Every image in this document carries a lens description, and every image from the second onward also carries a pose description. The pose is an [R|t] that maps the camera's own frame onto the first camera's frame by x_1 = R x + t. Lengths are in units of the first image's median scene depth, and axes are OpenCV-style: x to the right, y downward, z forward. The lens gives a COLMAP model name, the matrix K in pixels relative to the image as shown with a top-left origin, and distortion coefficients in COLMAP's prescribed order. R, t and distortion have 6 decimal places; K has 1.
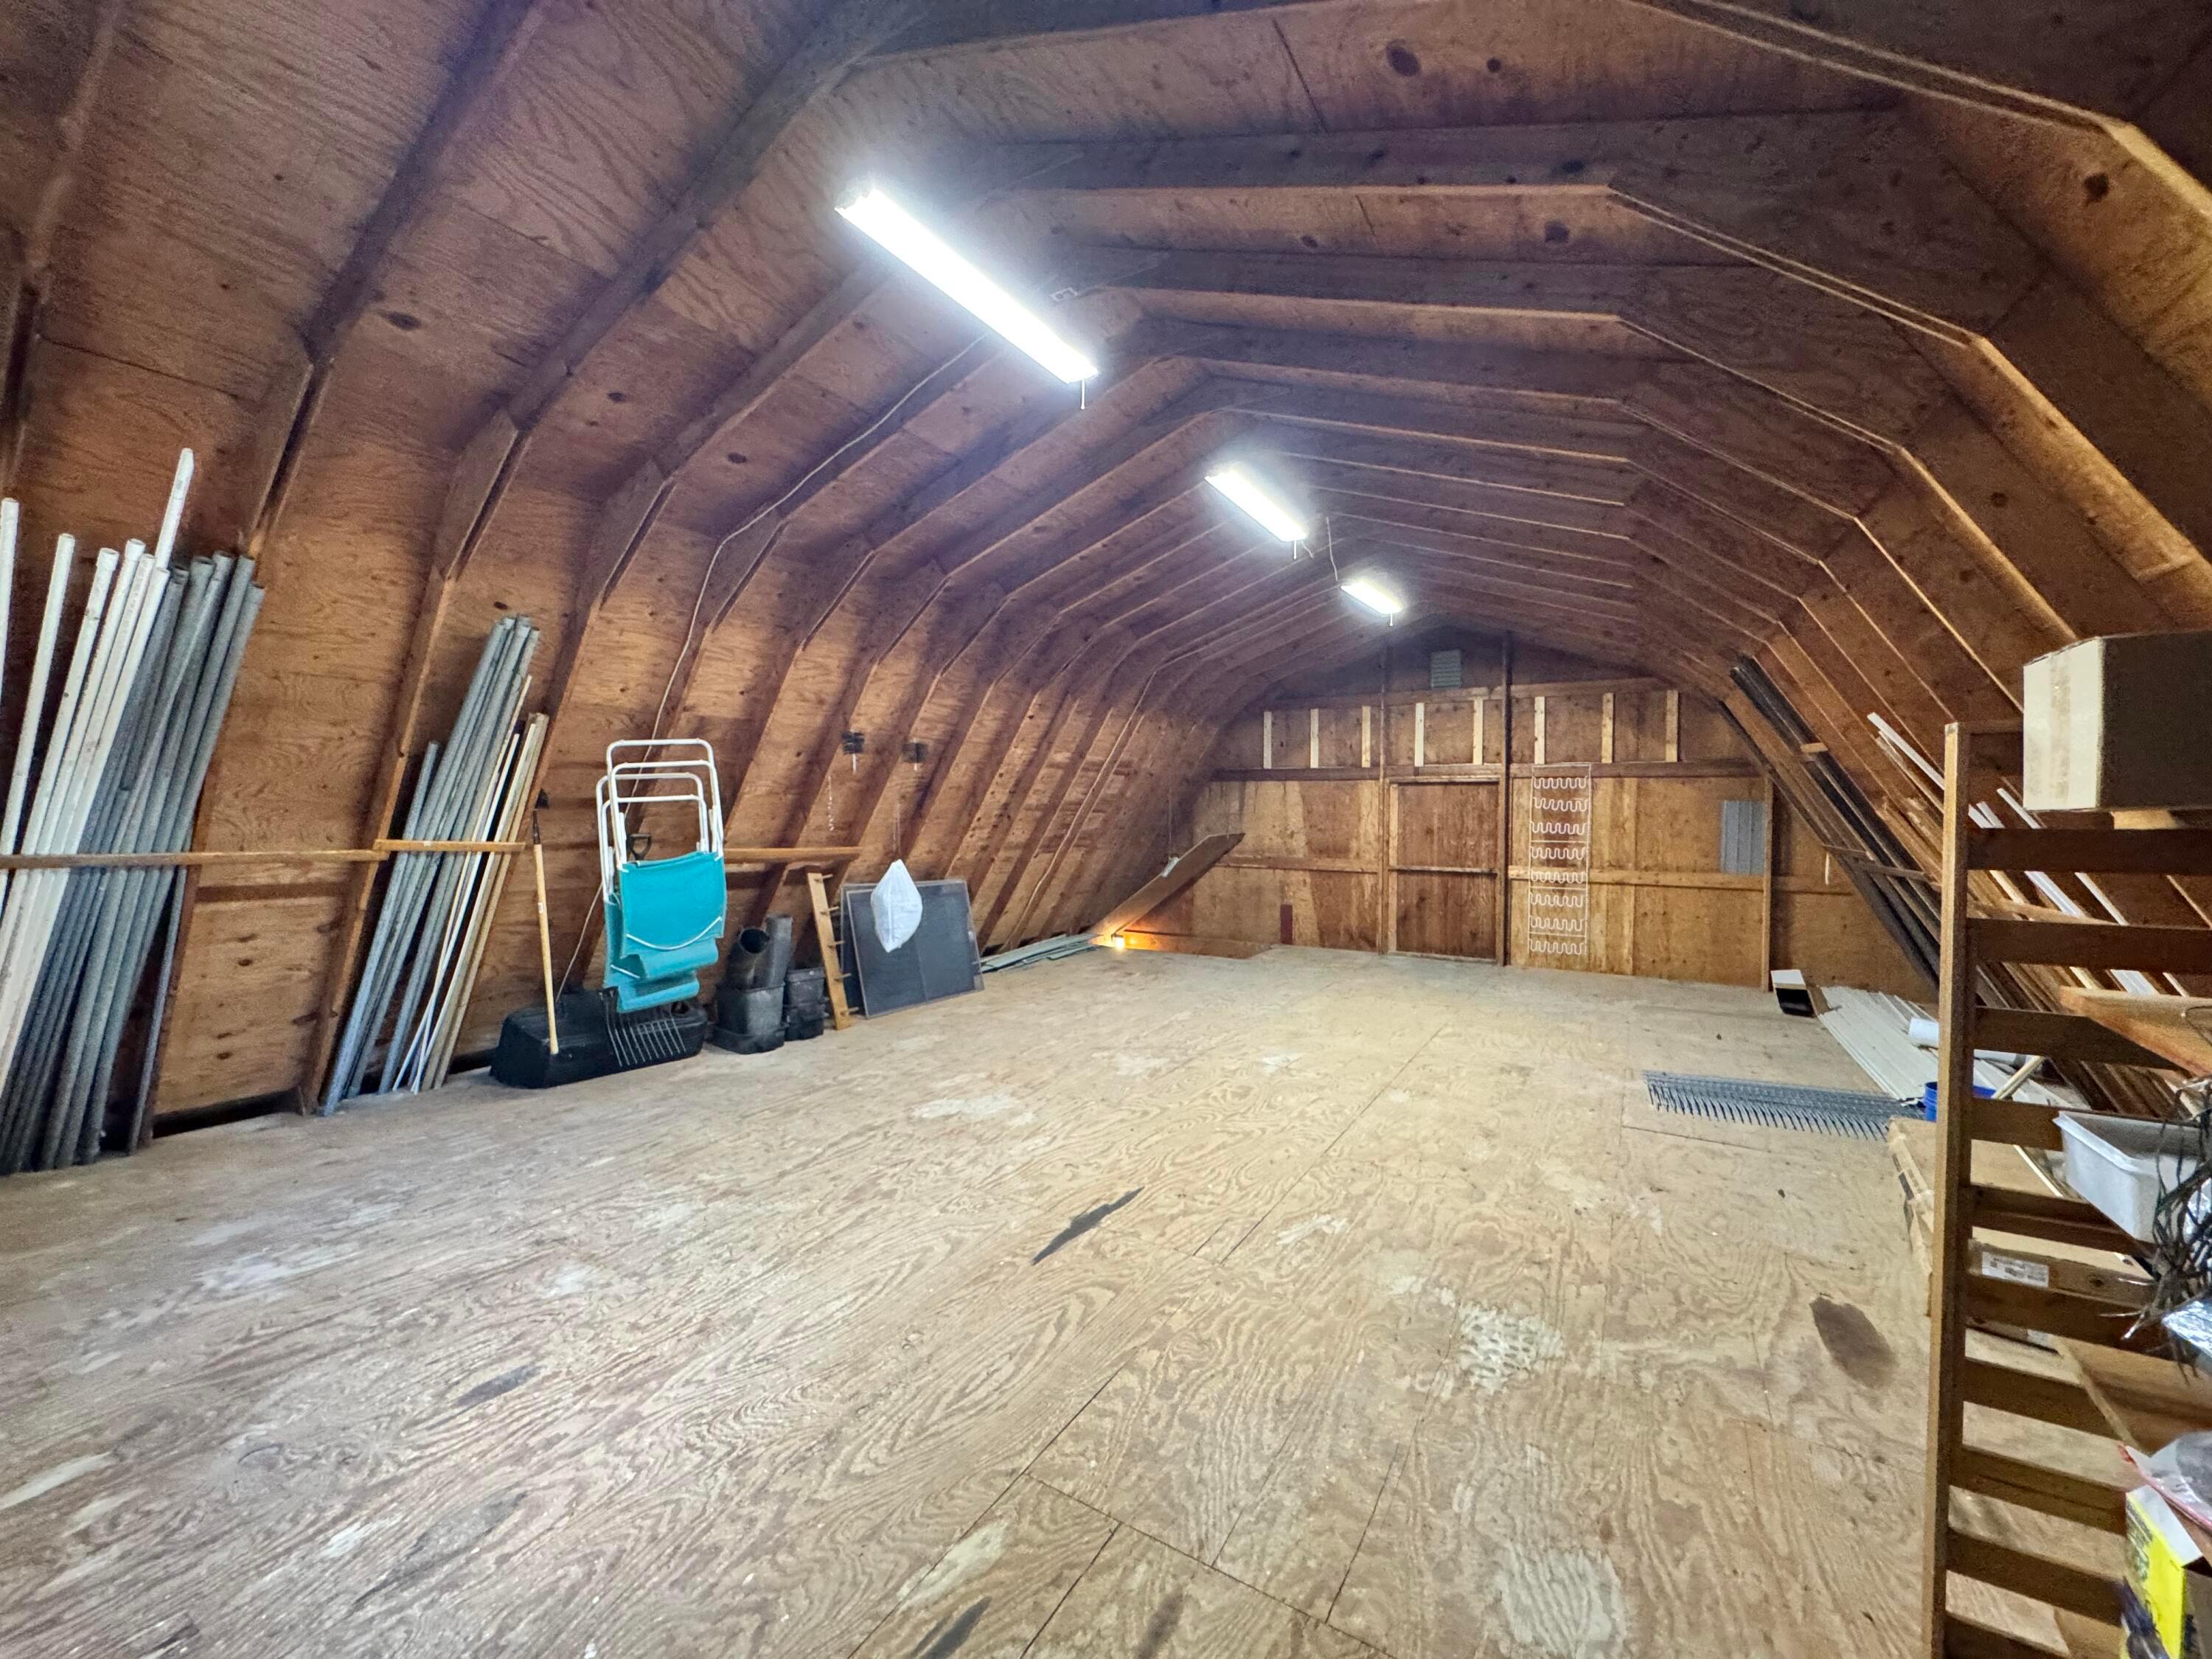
lens RADIAL K [[883.1, 0, 1100.8], [0, 883.1, 820.9], [0, 0, 1]] dist [-0.005247, 0.001067]
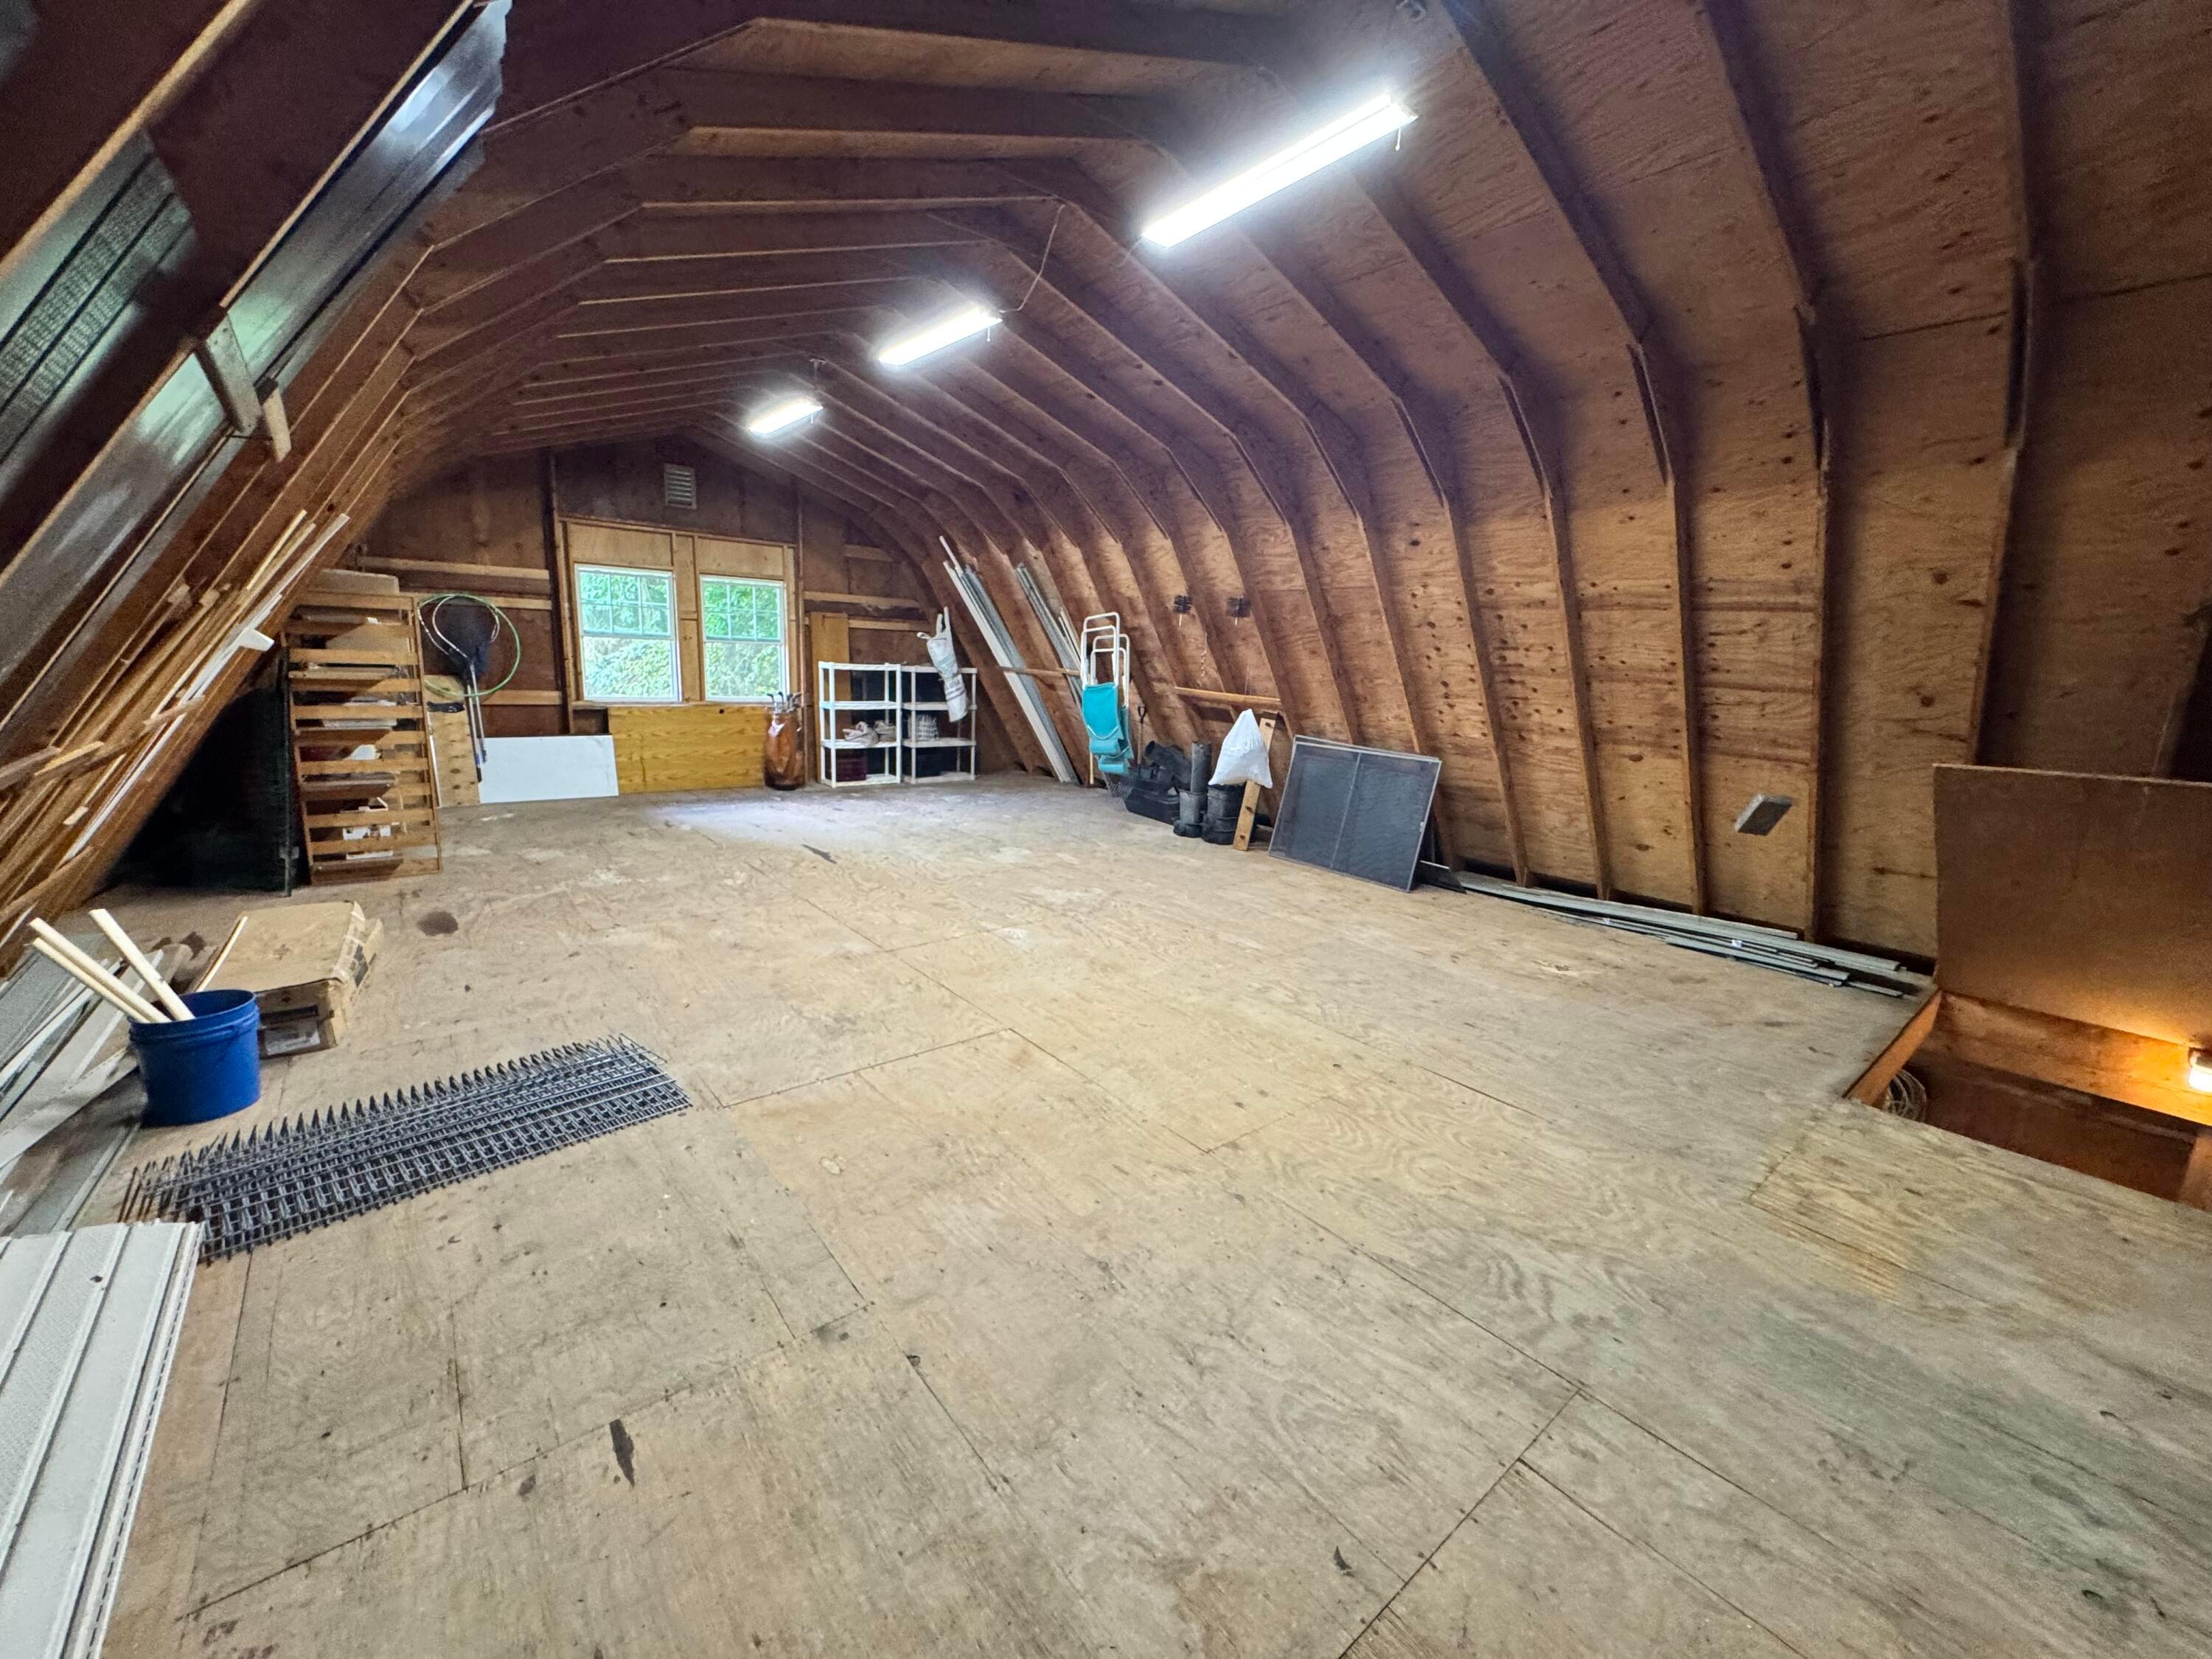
lens RADIAL K [[883.1, 0, 1114.5], [0, 883.1, 840.5], [0, 0, 1]] dist [-0.005247, 0.001067]
pose [[-0.321936, 0.171844, -0.931035, 0.993071], [-0.060973, 0.977585, 0.201520, -0.009094], [0.944796, 0.121645, -0.304242, 1.367471]]
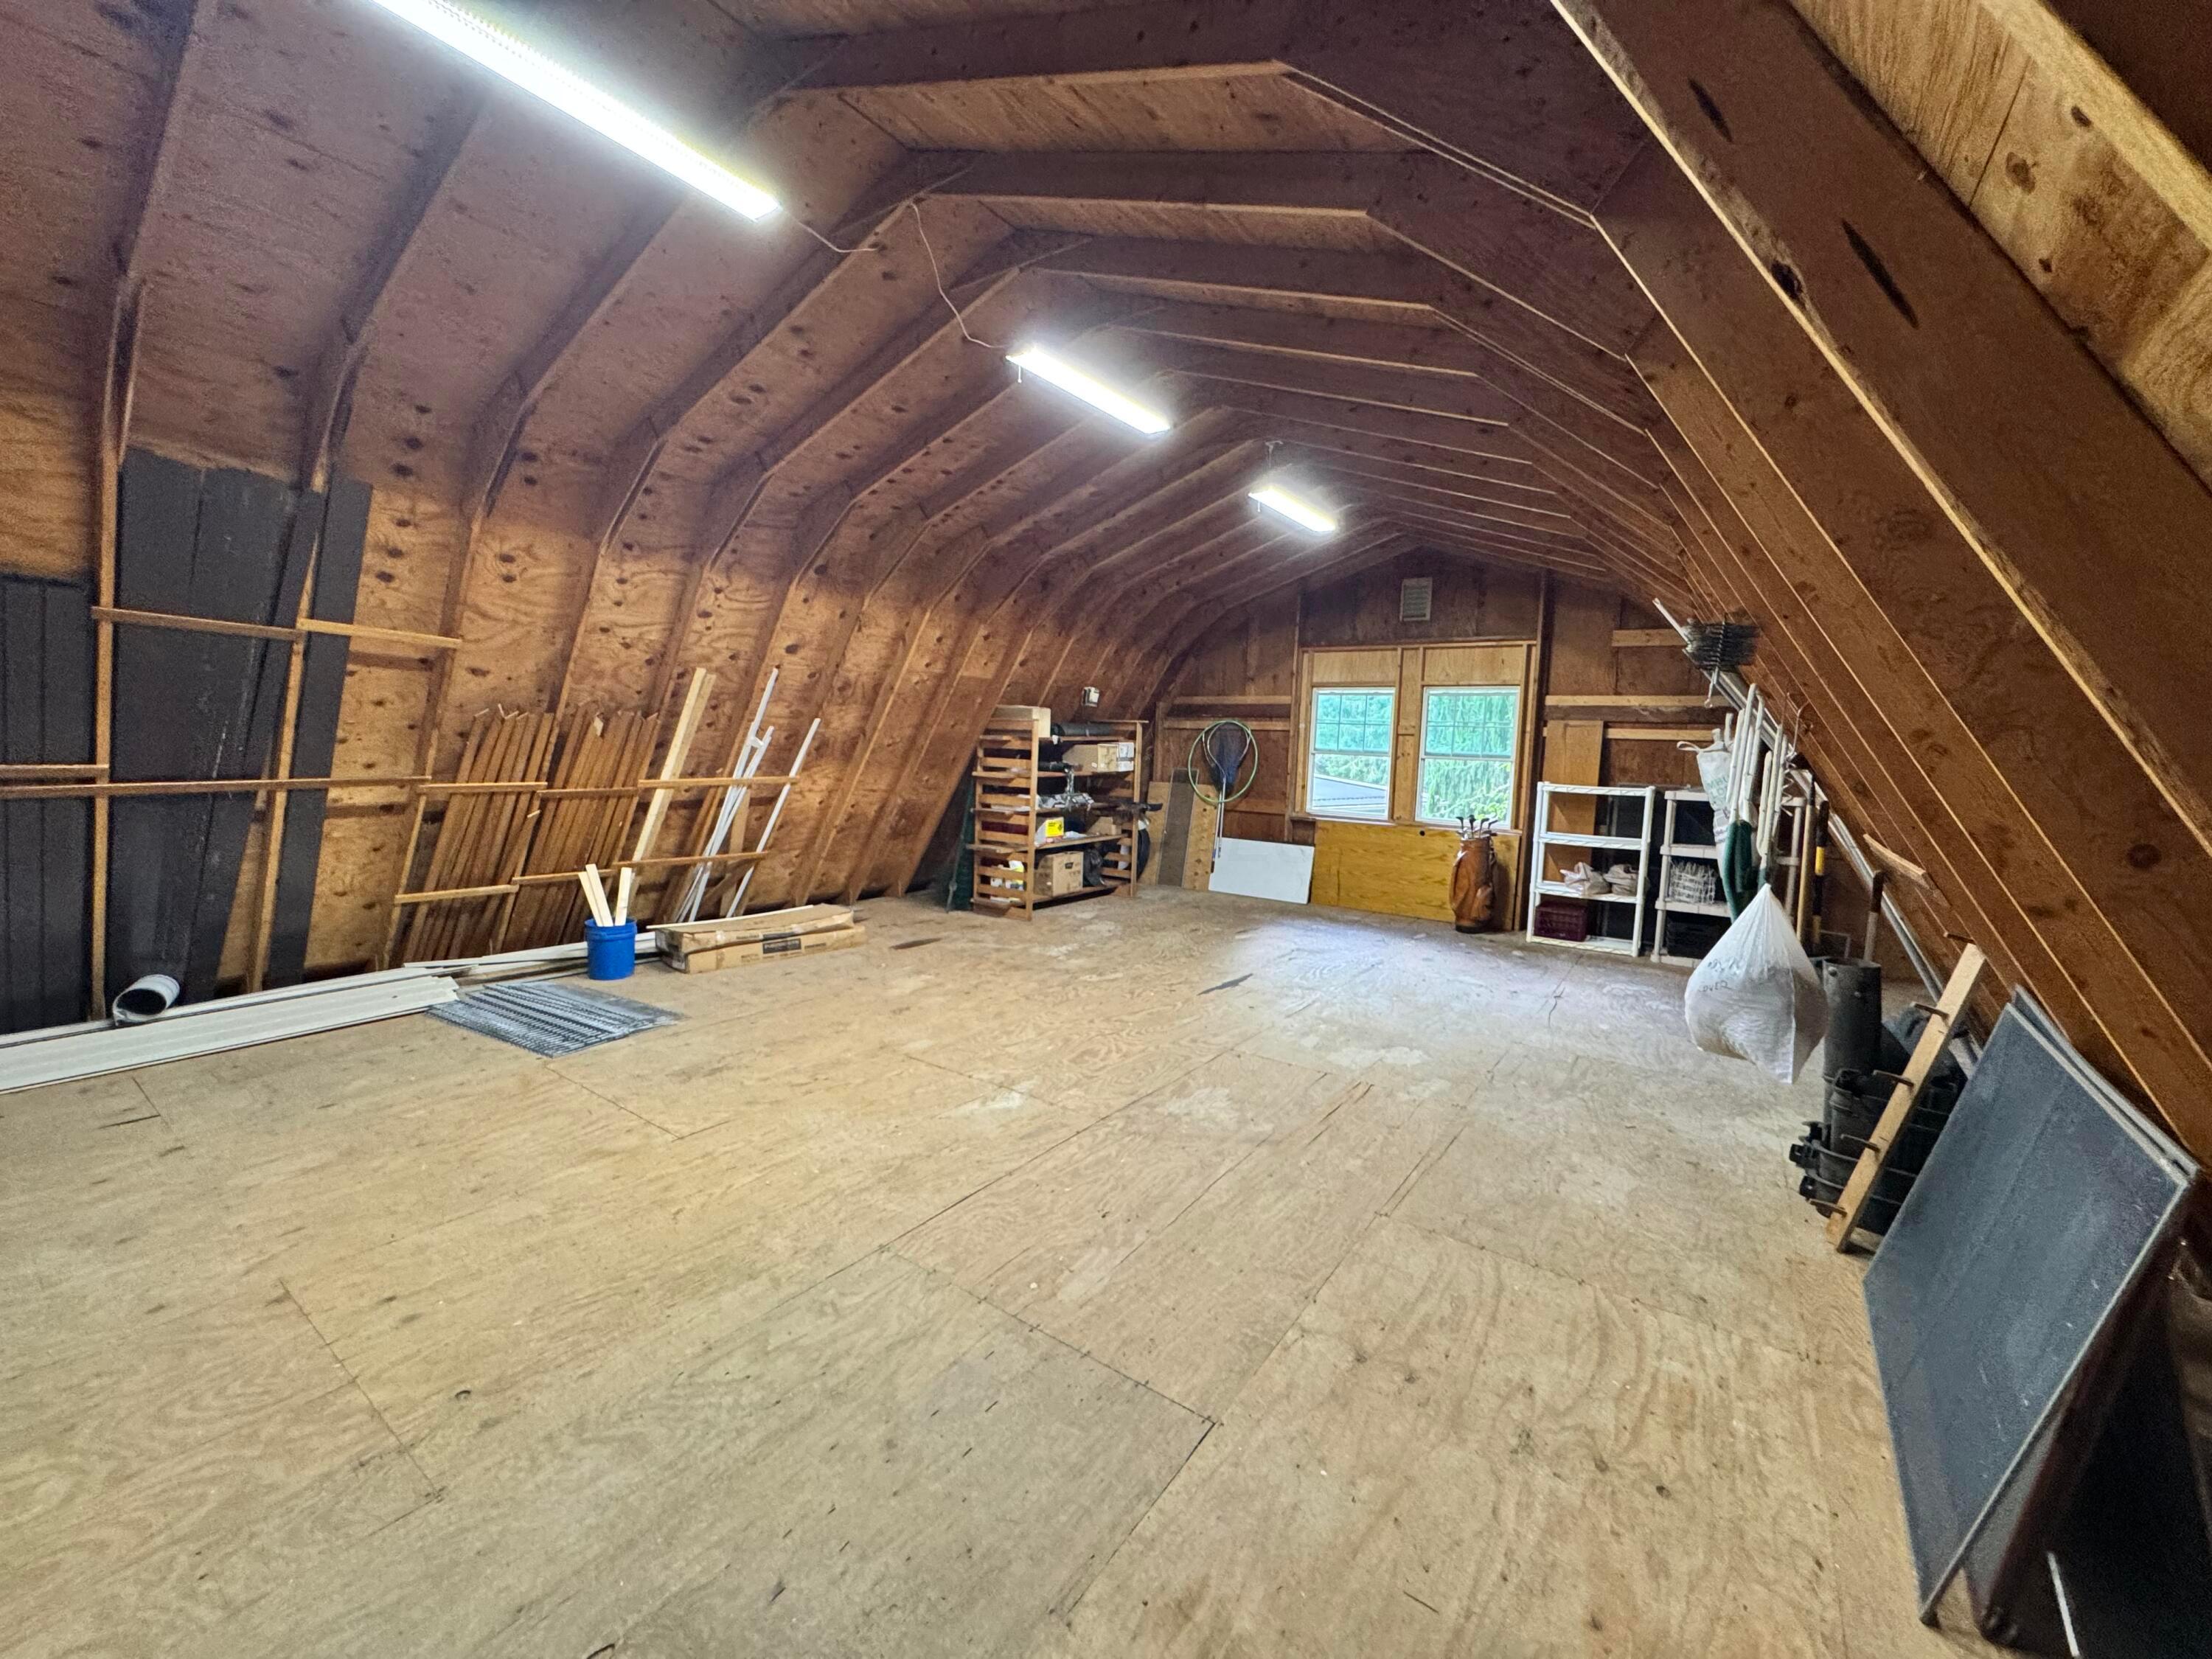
lens RADIAL K [[883.1, 0, 1102.2], [0, 883.1, 840.9], [0, 0, 1]] dist [-0.005247, 0.001067]
pose [[-0.996647, -0.050123, 0.064679, 0.083112], [-0.041582, 0.991000, 0.127243, -0.022295], [-0.070475, 0.124126, -0.989761, 1.660974]]
